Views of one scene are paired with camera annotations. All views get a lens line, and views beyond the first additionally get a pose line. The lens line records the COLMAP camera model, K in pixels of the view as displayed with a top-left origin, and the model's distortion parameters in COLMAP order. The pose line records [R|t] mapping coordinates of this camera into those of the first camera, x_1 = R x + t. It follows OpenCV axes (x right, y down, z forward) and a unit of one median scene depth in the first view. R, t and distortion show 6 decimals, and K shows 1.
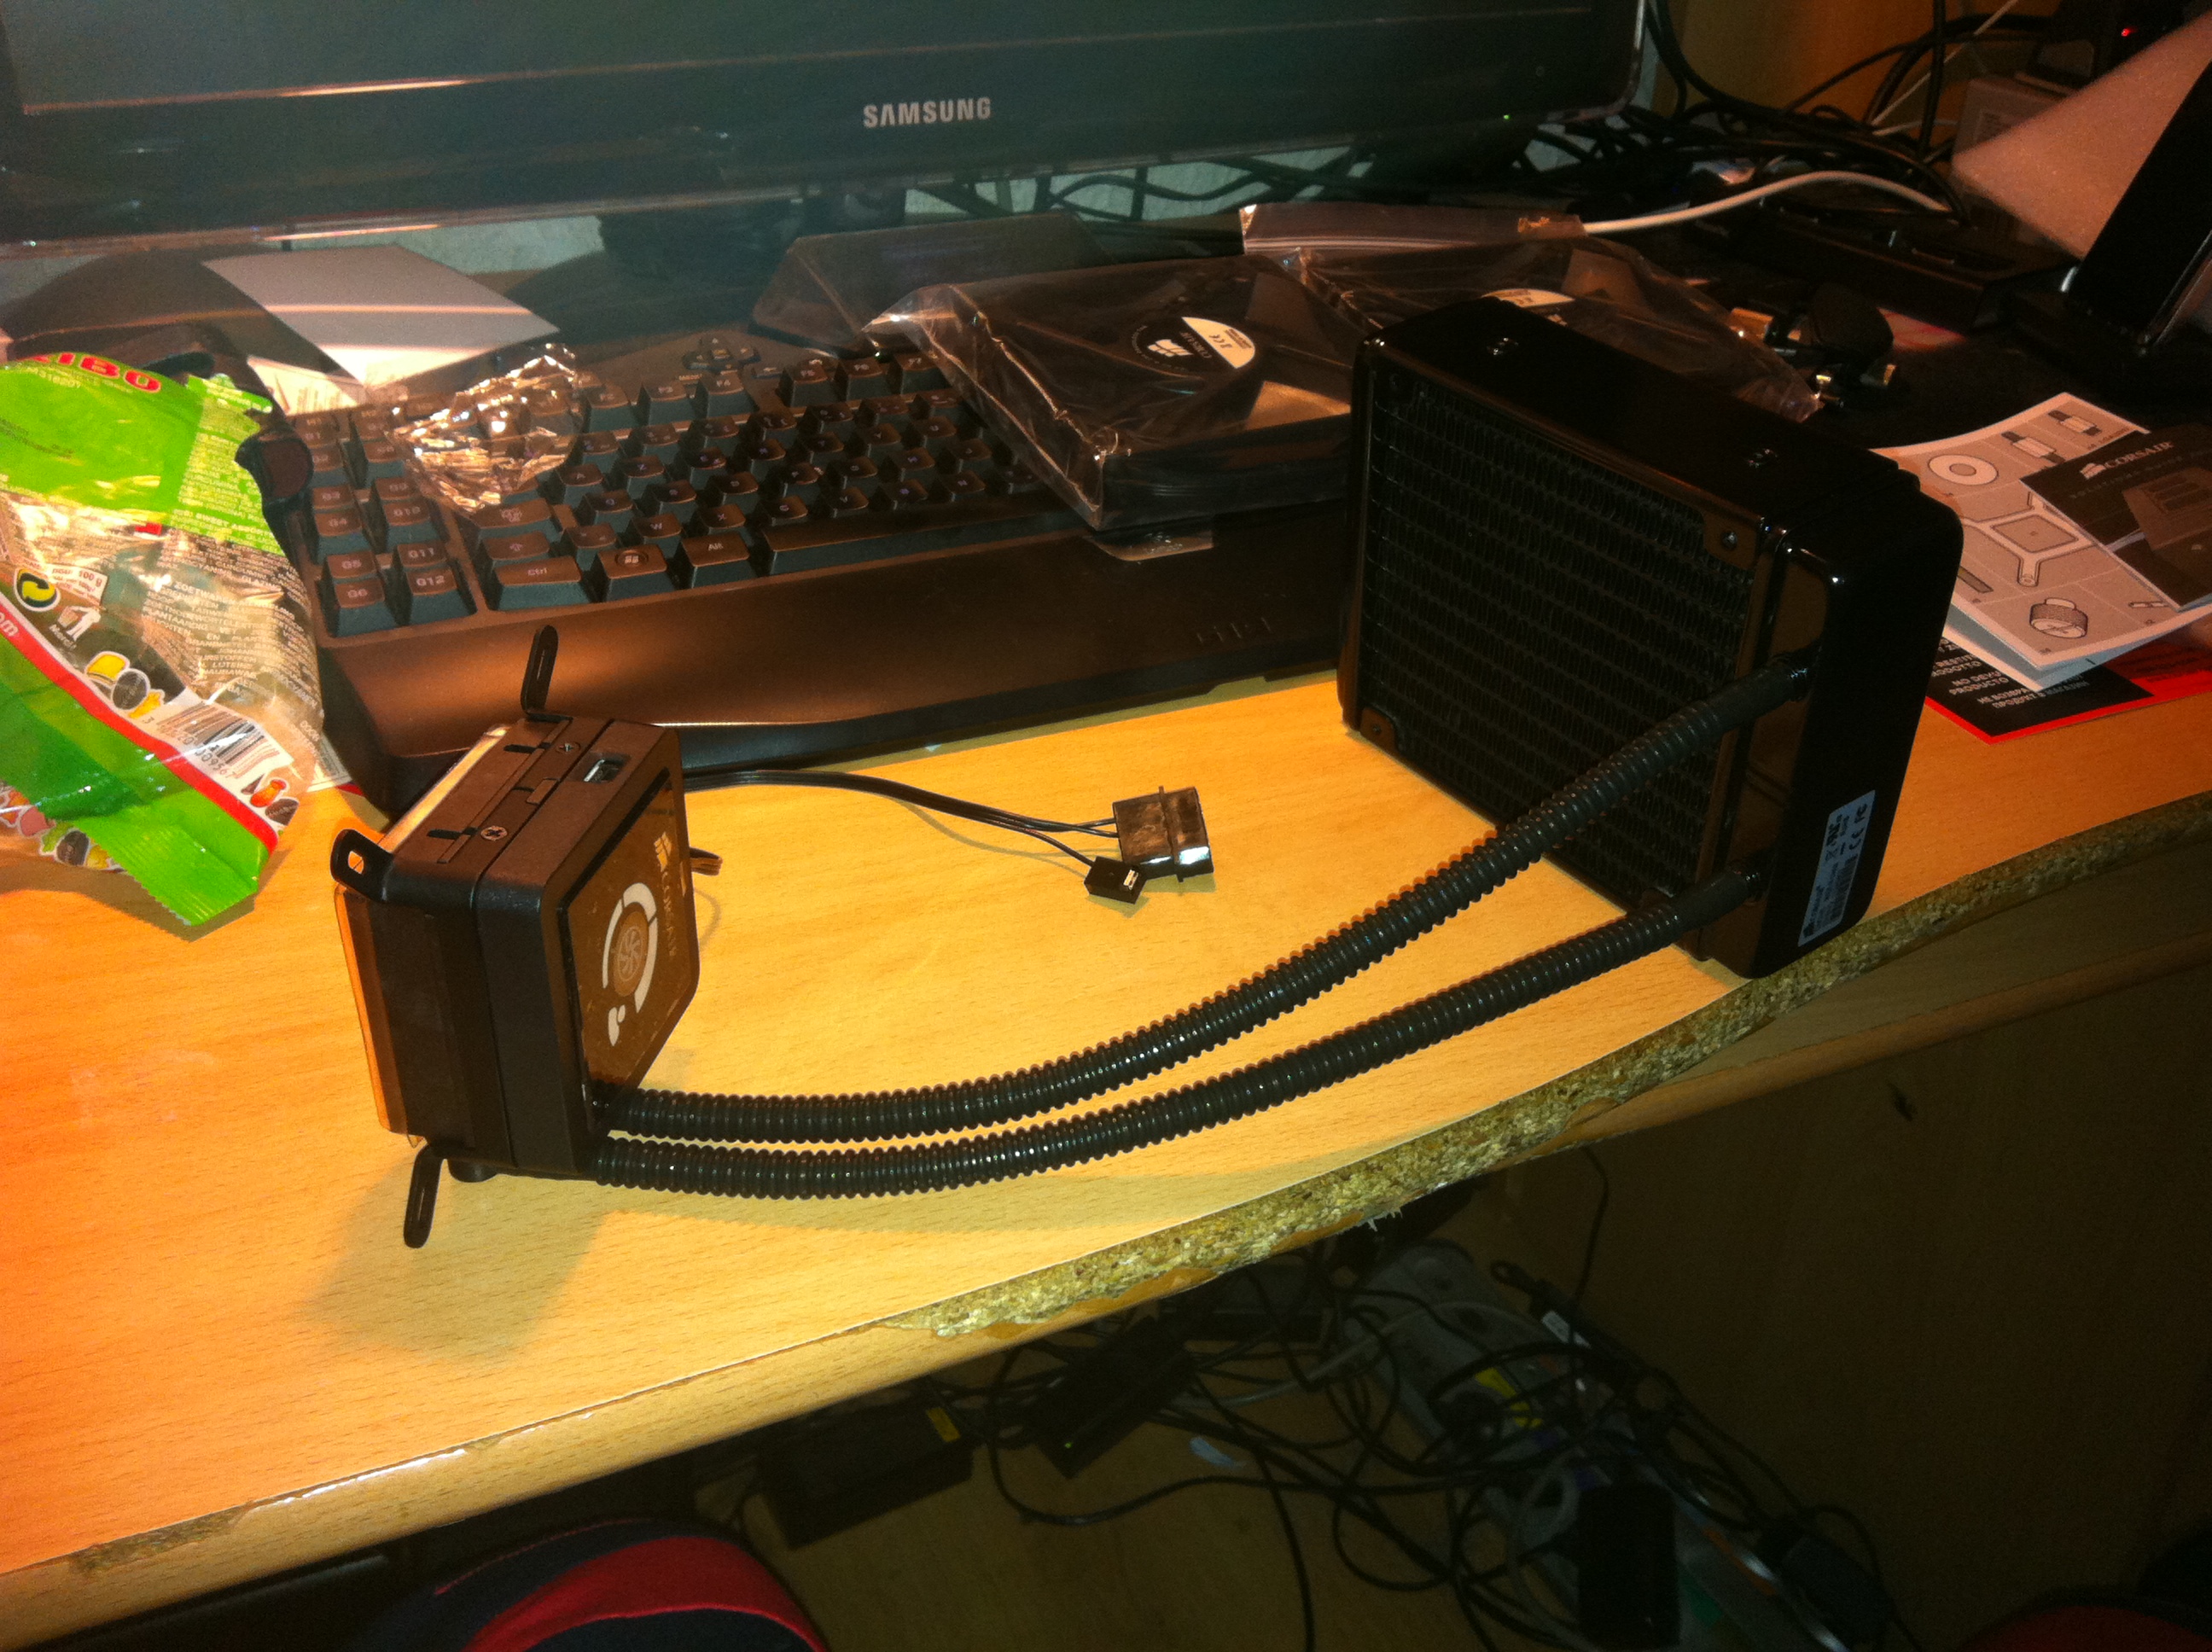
lens RADIAL K [[2025.3, 0, 1104.6], [0, 2025.3, 841.3], [0, 0, 1]] dist [0.012171, 0.004460]
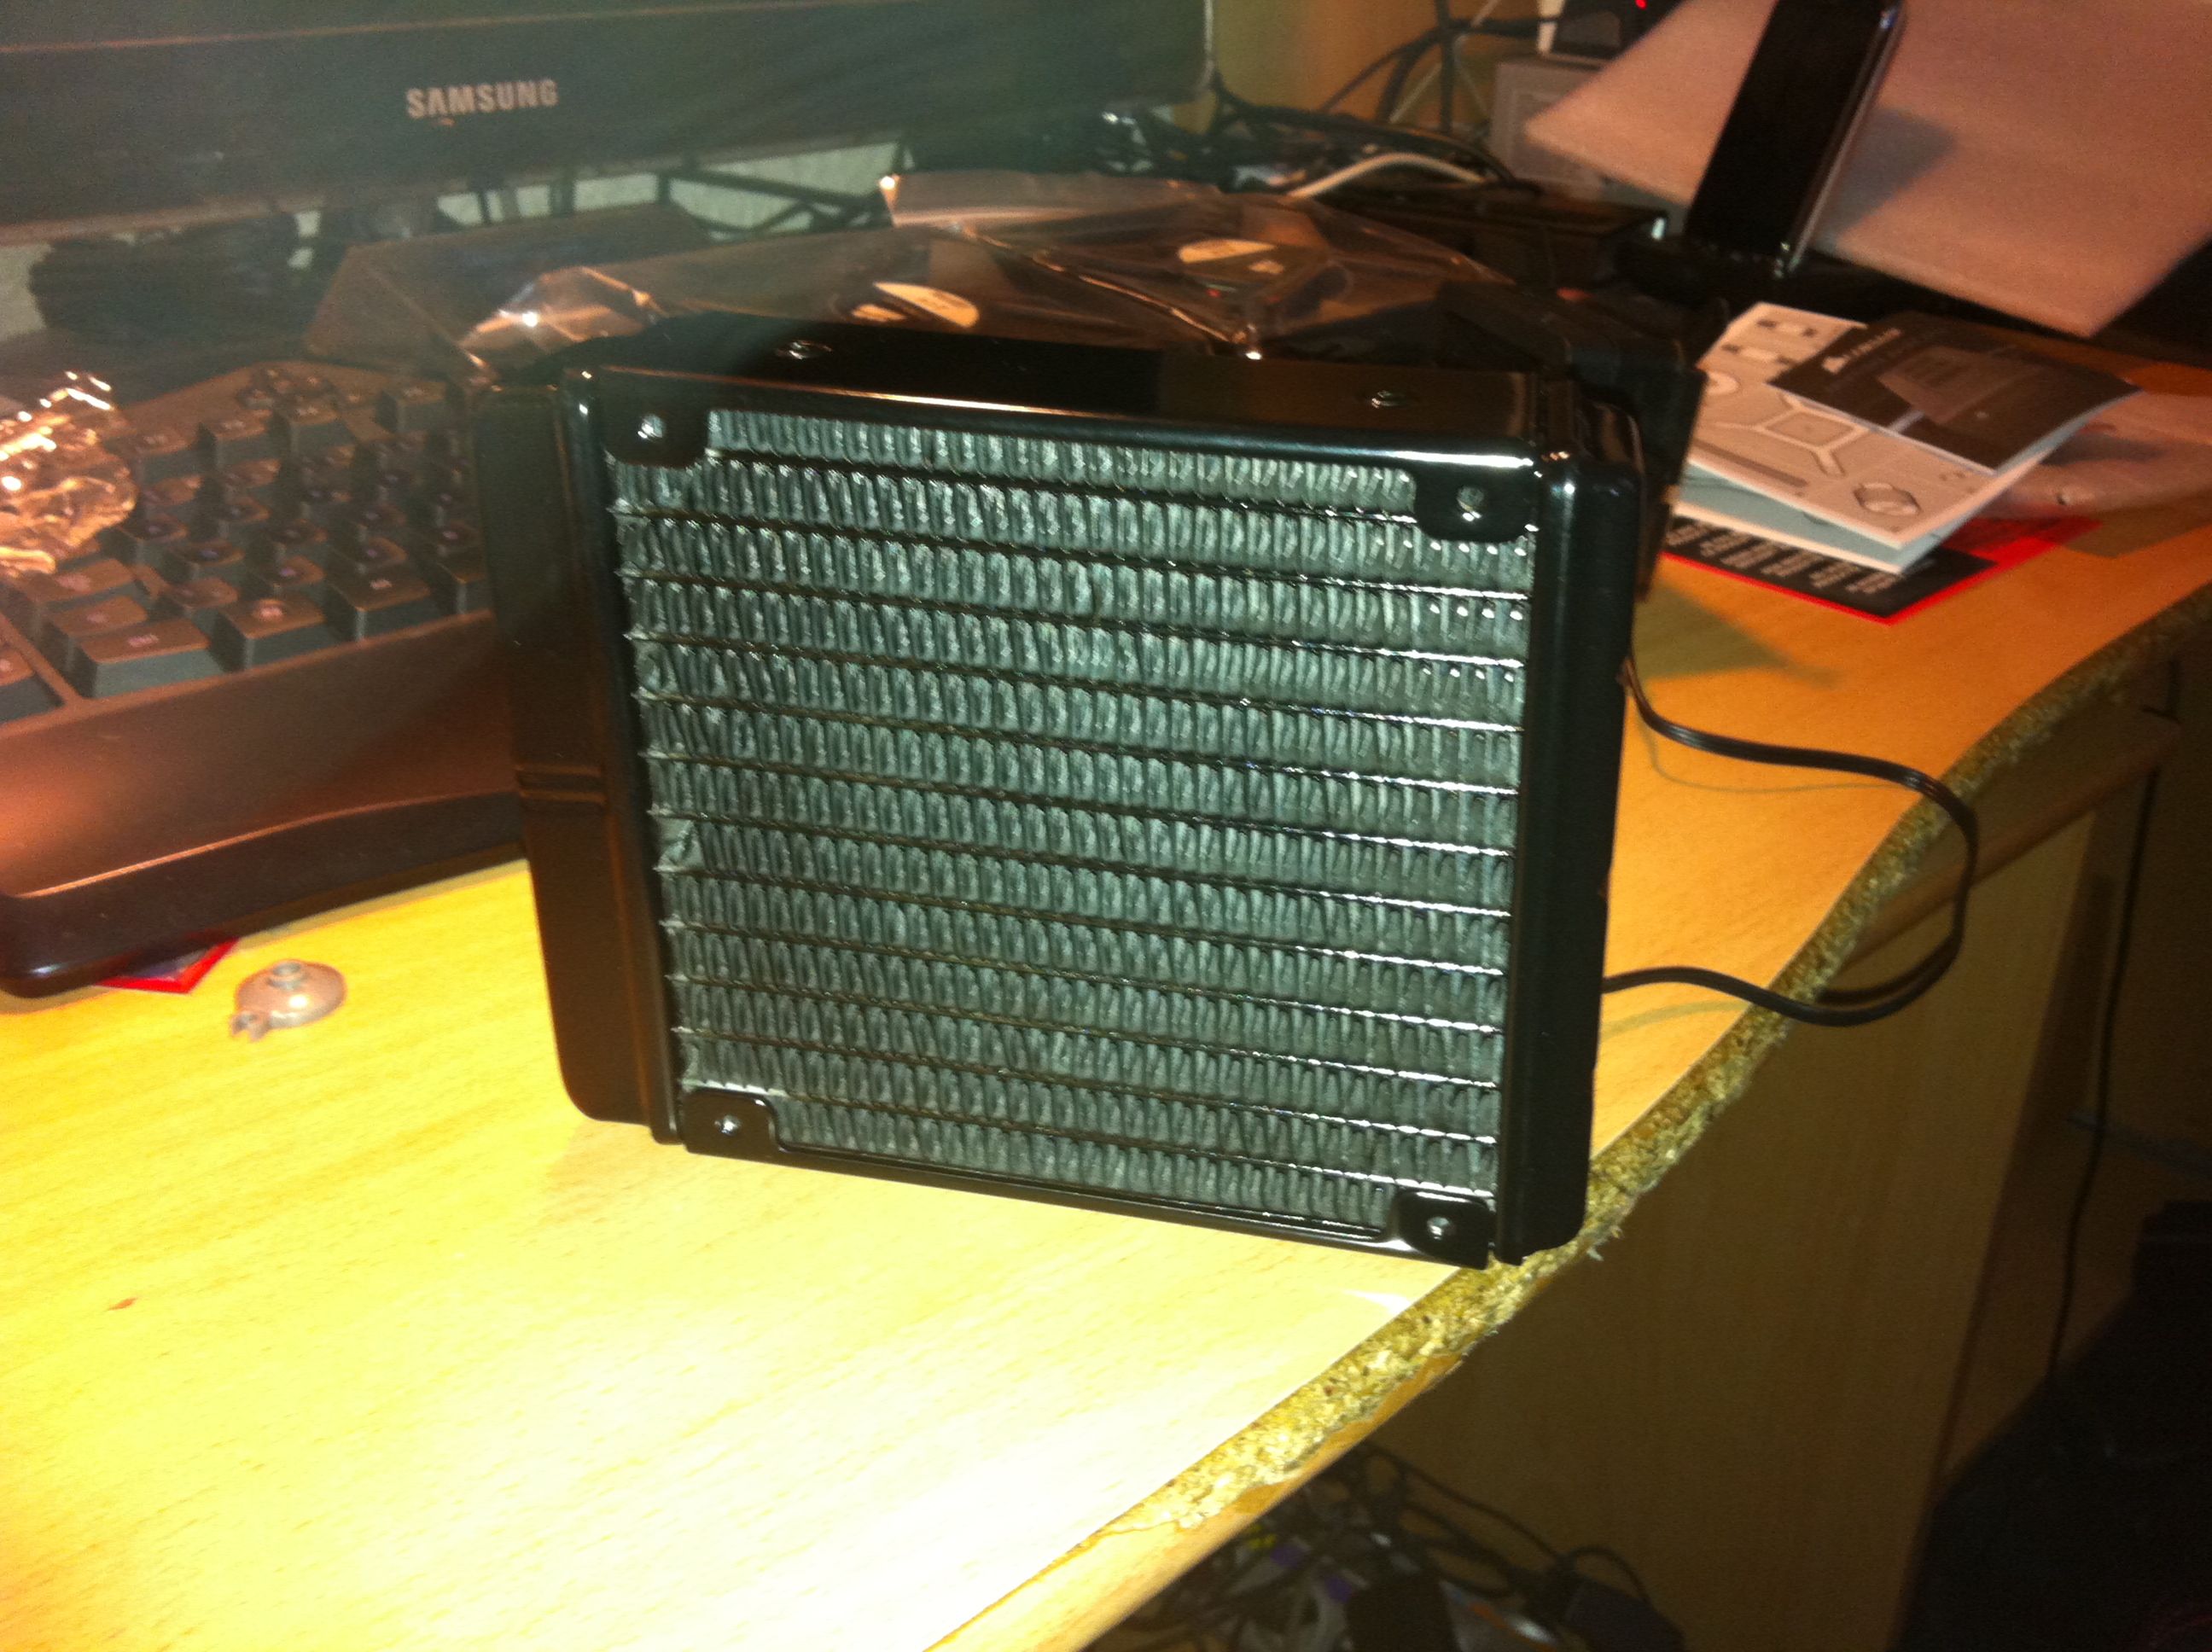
lens RADIAL K [[2078.3, 0, 1106.0], [0, 2078.3, 826.0], [0, 0, 1]] dist [-0.017624, -0.017459]
pose [[0.948303, -0.152204, 0.278488, -0.153123], [0.175678, 0.982542, -0.061219, 0.032243], [-0.264309, 0.106979, 0.958487, 0.194524]]
